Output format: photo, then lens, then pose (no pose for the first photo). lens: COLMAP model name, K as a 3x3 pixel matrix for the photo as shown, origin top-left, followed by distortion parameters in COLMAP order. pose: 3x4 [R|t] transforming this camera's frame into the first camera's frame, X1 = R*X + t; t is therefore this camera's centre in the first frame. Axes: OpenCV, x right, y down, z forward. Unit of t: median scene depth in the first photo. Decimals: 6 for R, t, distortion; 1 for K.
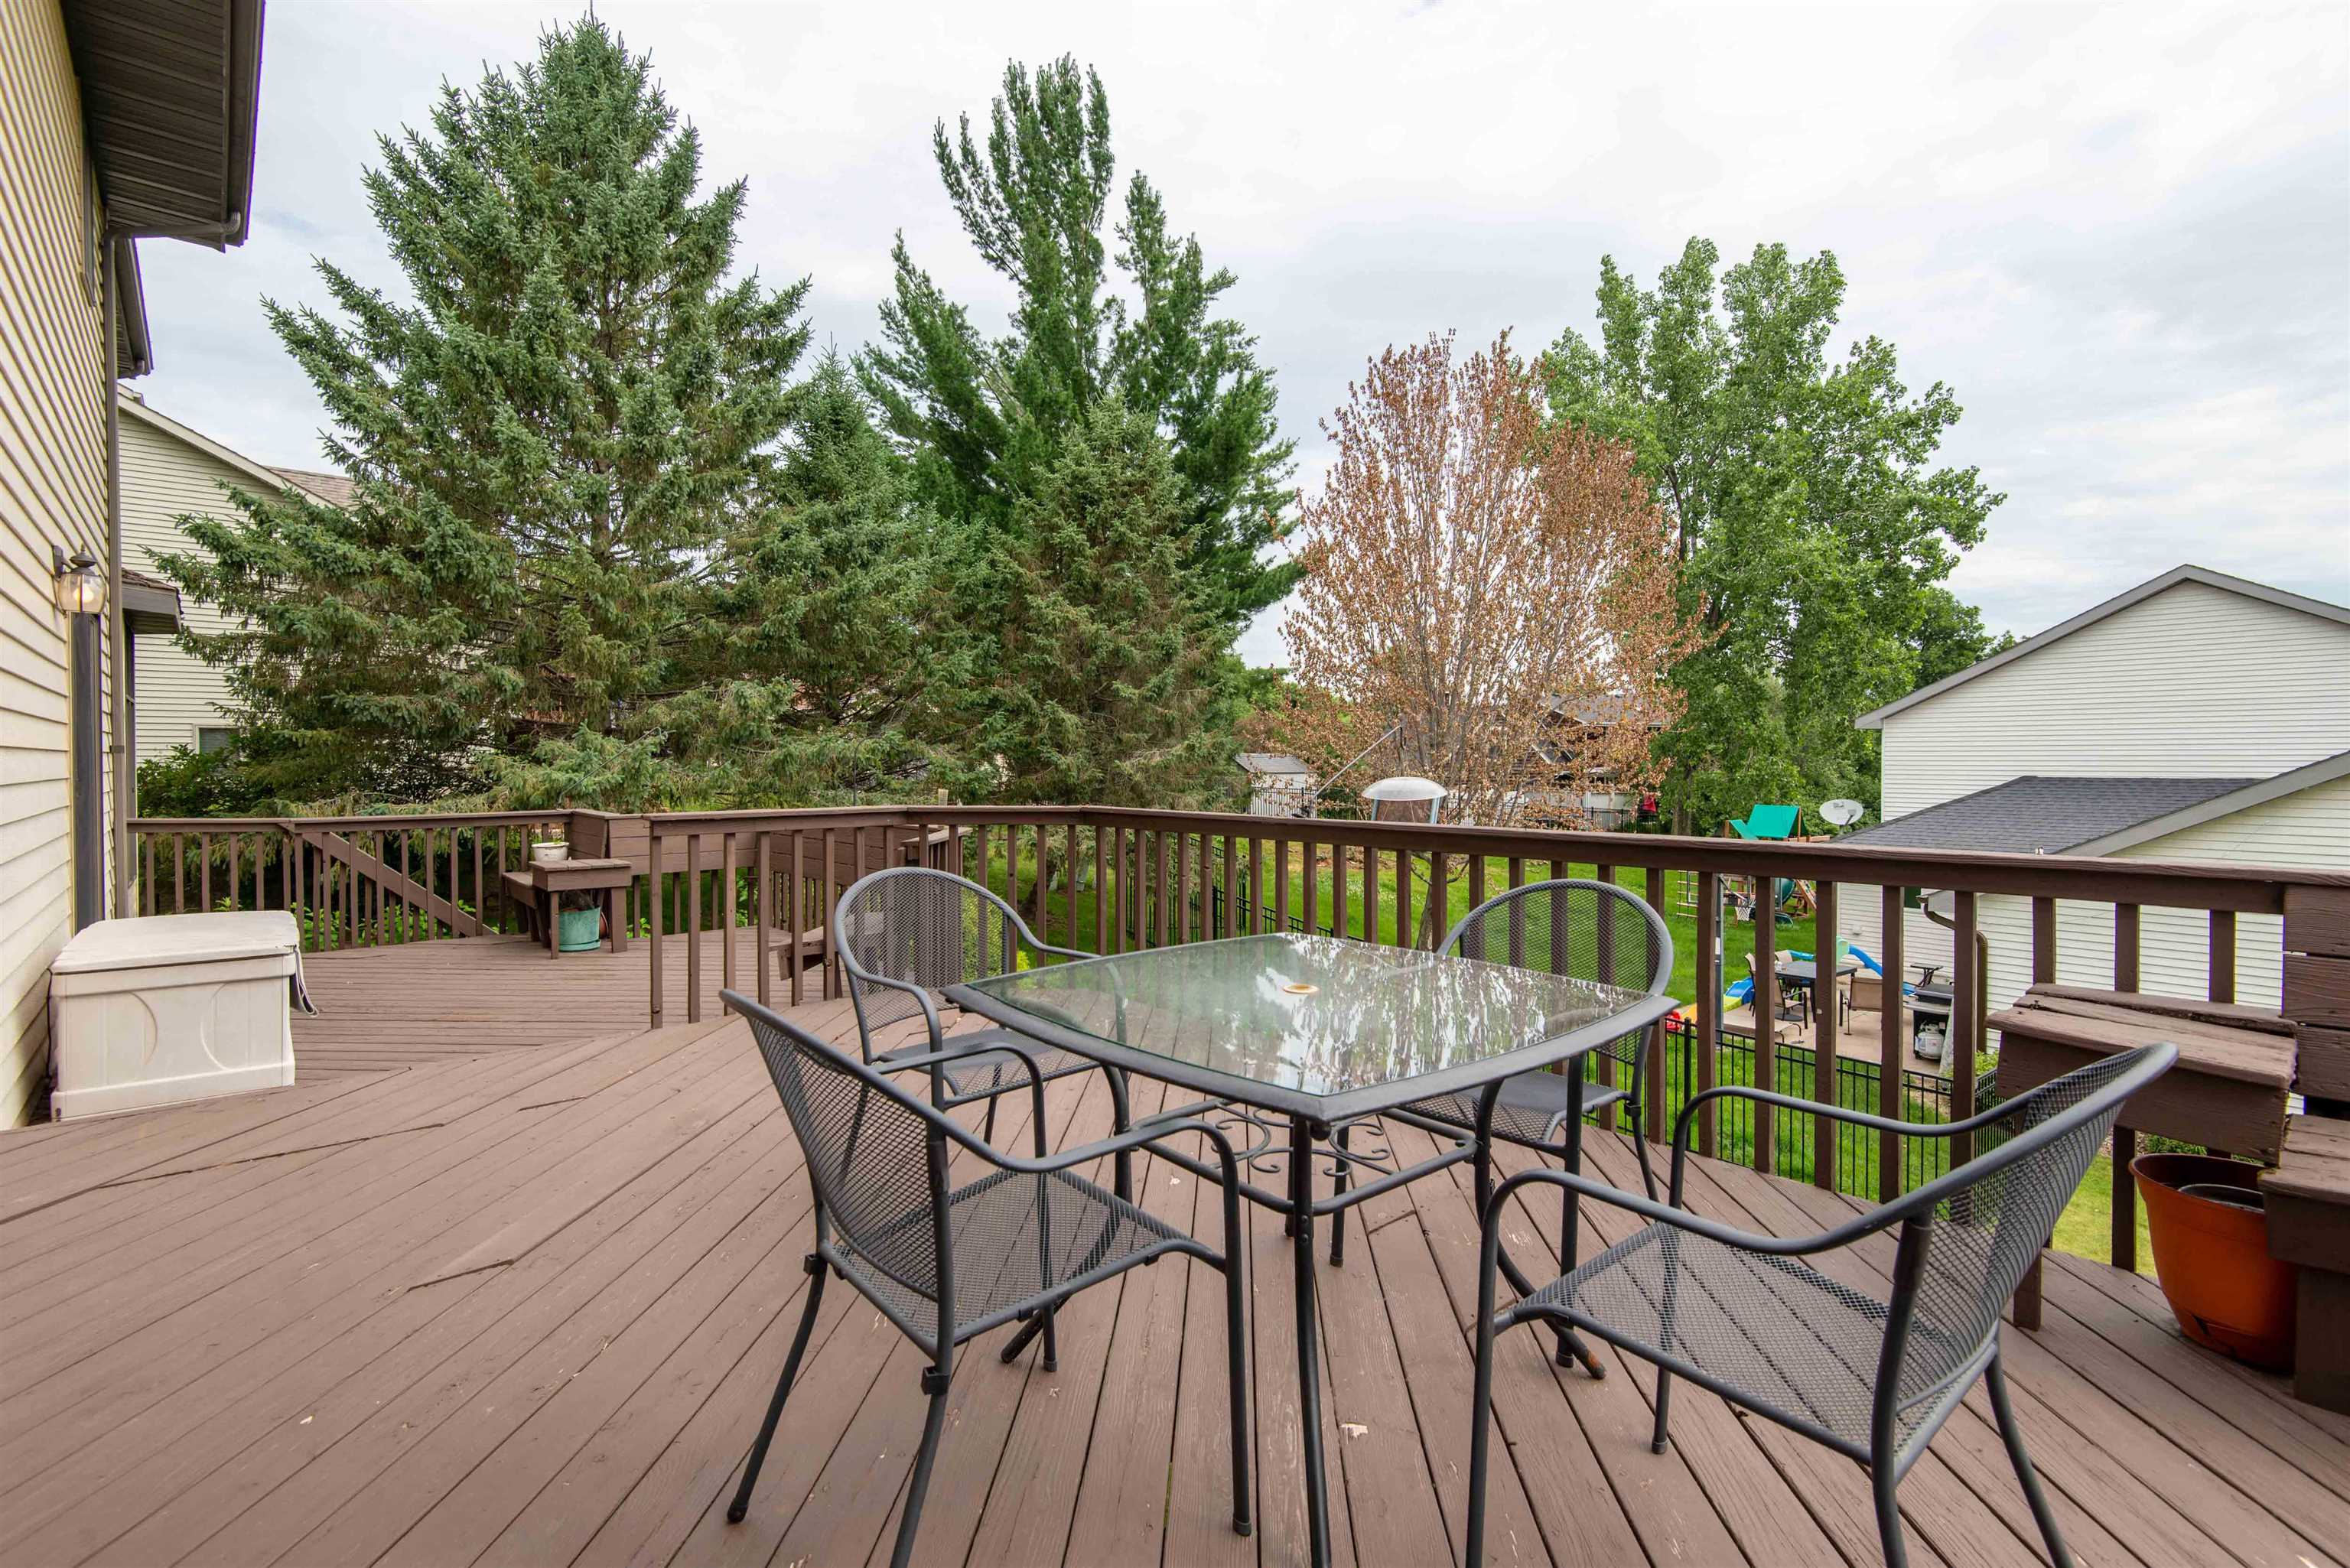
lens RADIAL K [[1083.8, 0, 1178.3], [0, 1083.8, 770.1], [0, 0, 1]] dist [0.048226, -0.034904]
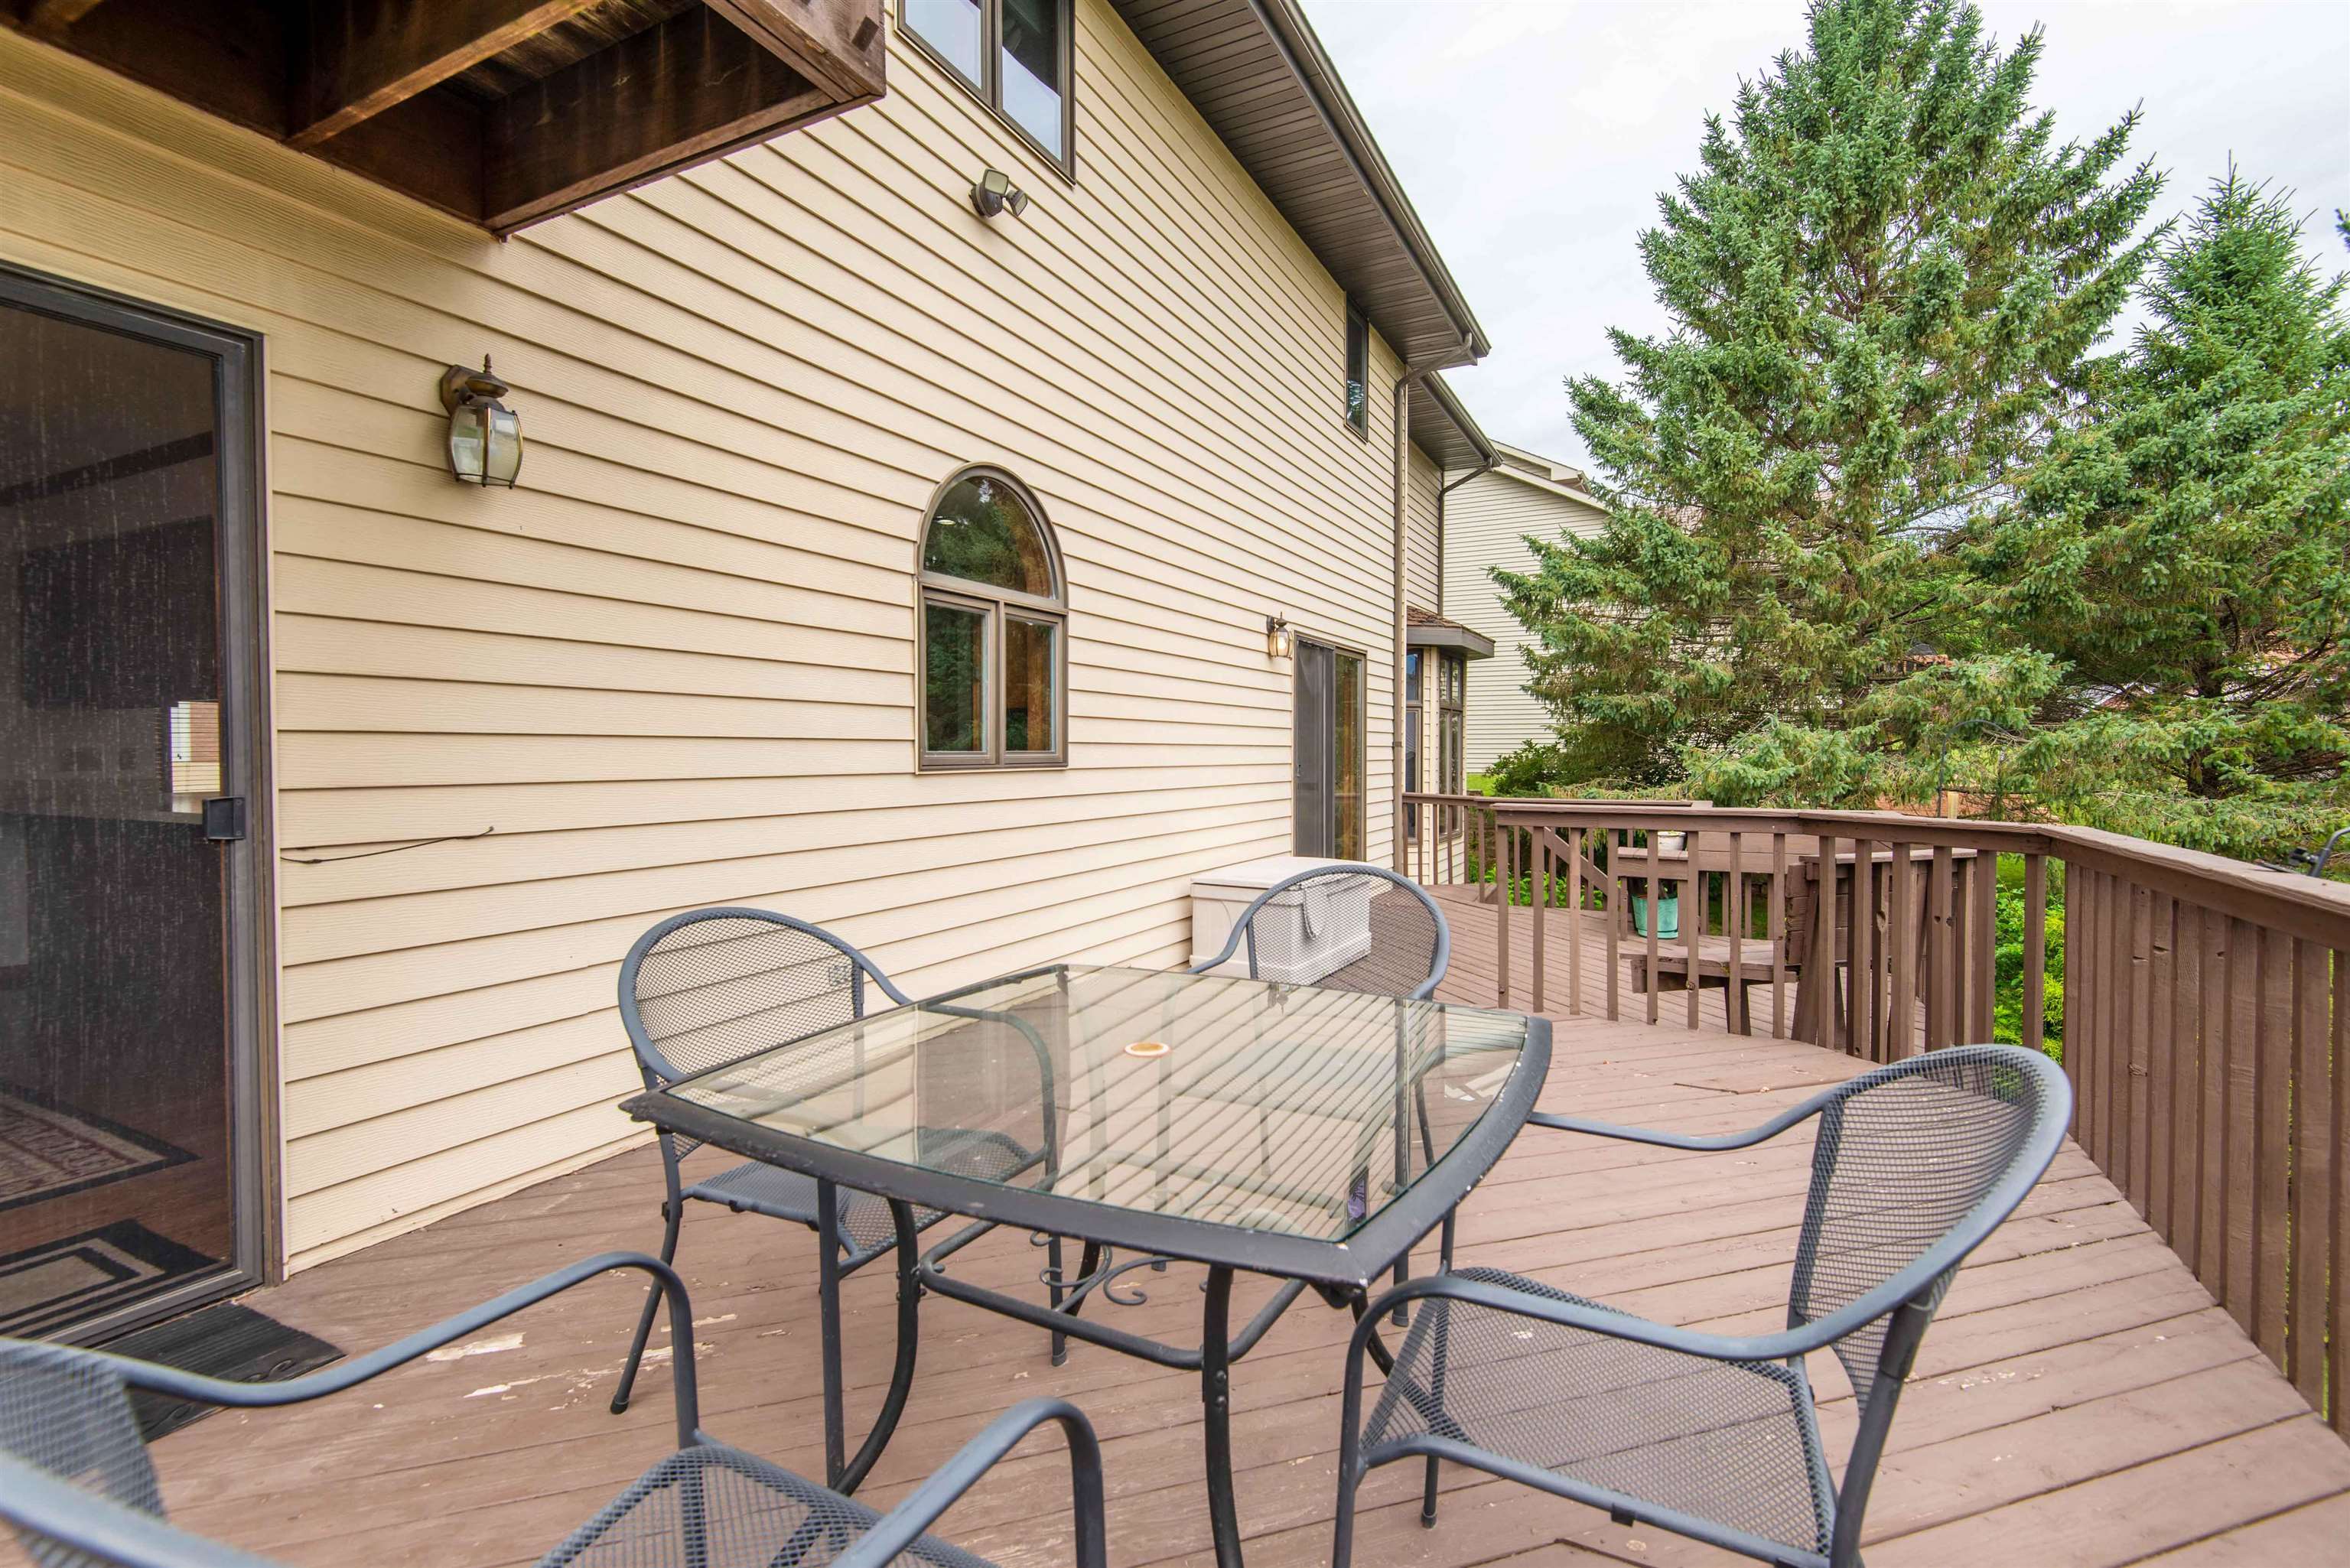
lens RADIAL K [[1083.8, 0, 1178.3], [0, 1083.8, 770.1], [0, 0, 1]] dist [0.048226, -0.034904]
pose [[0.346151, 0.018748, -0.937991, 0.173571], [-0.011902, 0.999808, 0.015592, -0.001539], [0.938103, 0.005767, 0.346308, 0.158165]]
